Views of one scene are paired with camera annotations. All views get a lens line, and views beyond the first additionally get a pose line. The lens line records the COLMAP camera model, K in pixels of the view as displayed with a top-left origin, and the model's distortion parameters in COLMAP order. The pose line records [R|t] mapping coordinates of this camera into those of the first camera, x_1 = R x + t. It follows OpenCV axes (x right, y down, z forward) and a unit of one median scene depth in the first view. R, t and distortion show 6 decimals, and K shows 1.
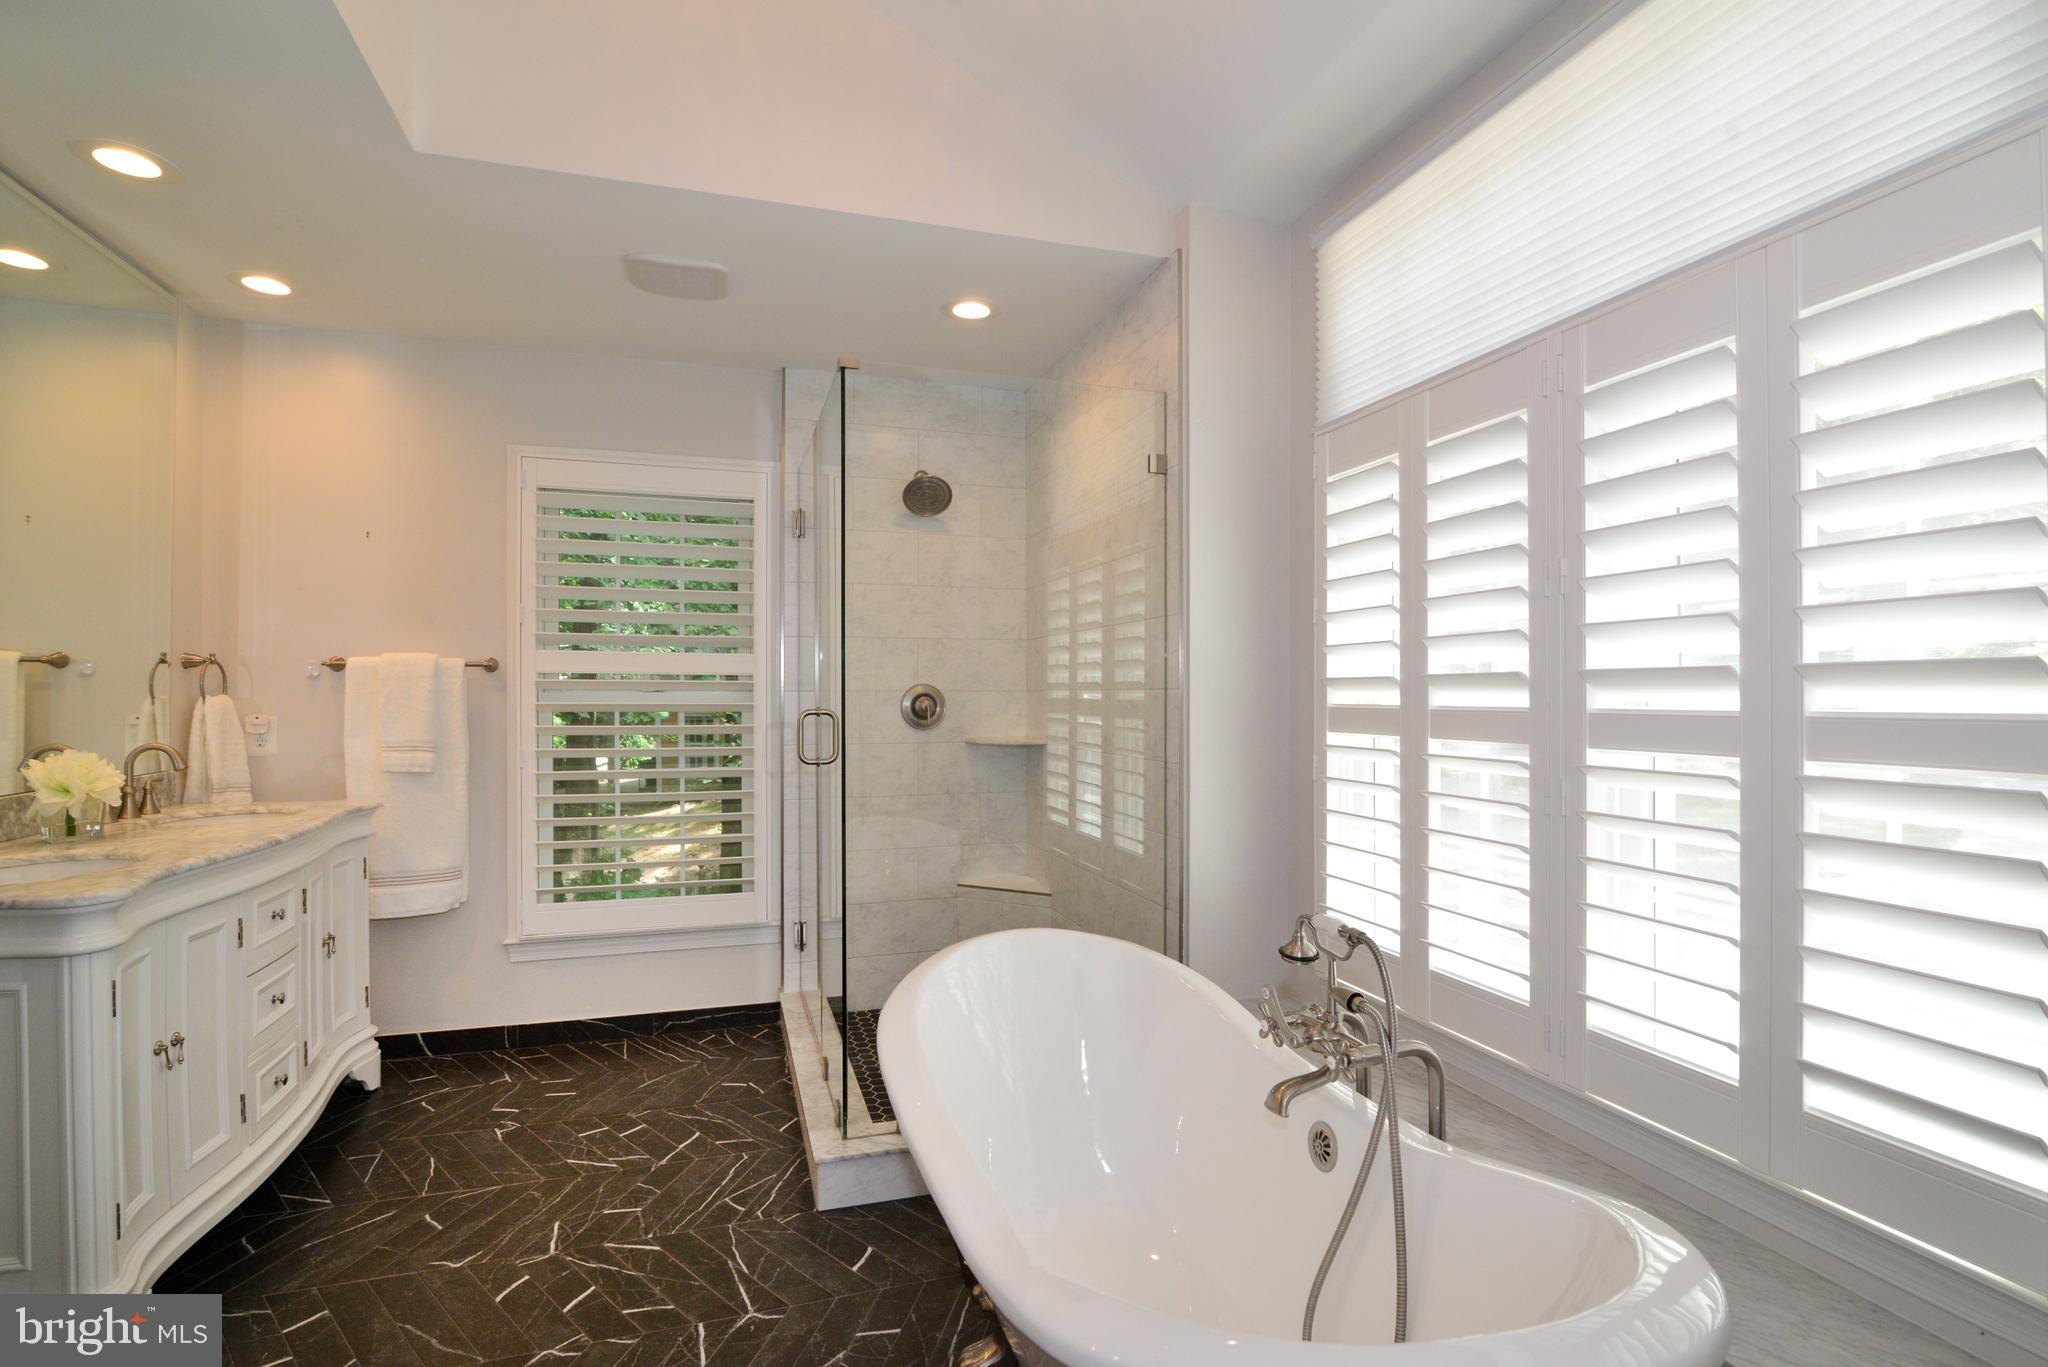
lens RADIAL K [[933.8, 0, 1014.1], [0, 933.8, 690.0], [0, 0, 1]] dist [-0.019151, 0.000125]
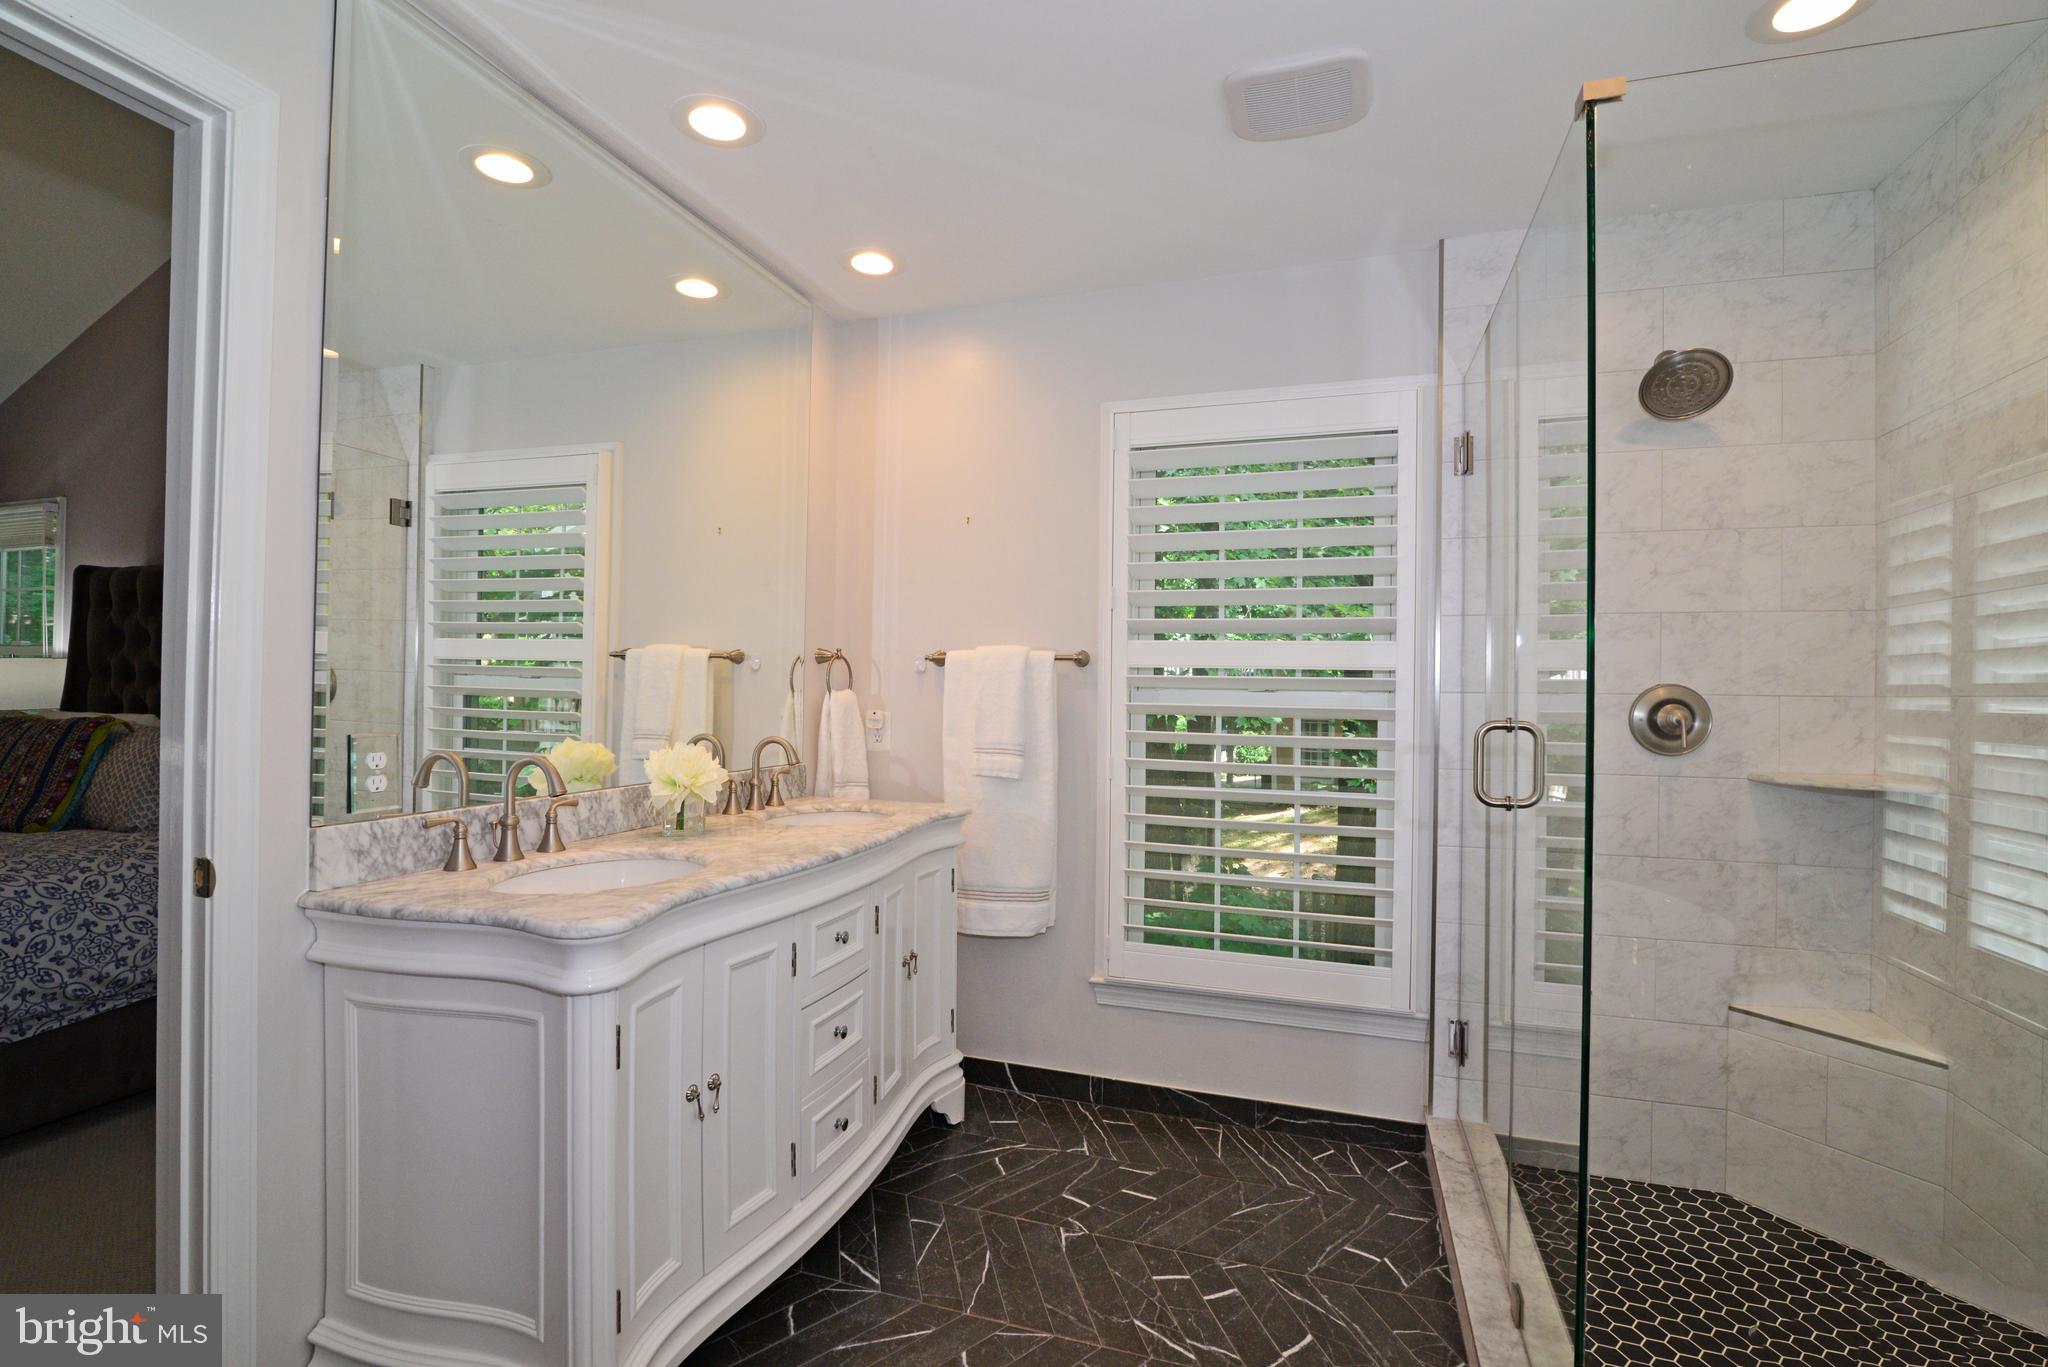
lens RADIAL K [[933.8, 0, 1014.1], [0, 933.8, 690.0], [0, 0, 1]] dist [-0.019151, 0.000125]
pose [[0.803254, 0.009525, -0.595561, -0.090050], [-0.011760, 0.999931, 0.000131, 0.002959], [0.595521, 0.006898, 0.803310, 0.250839]]
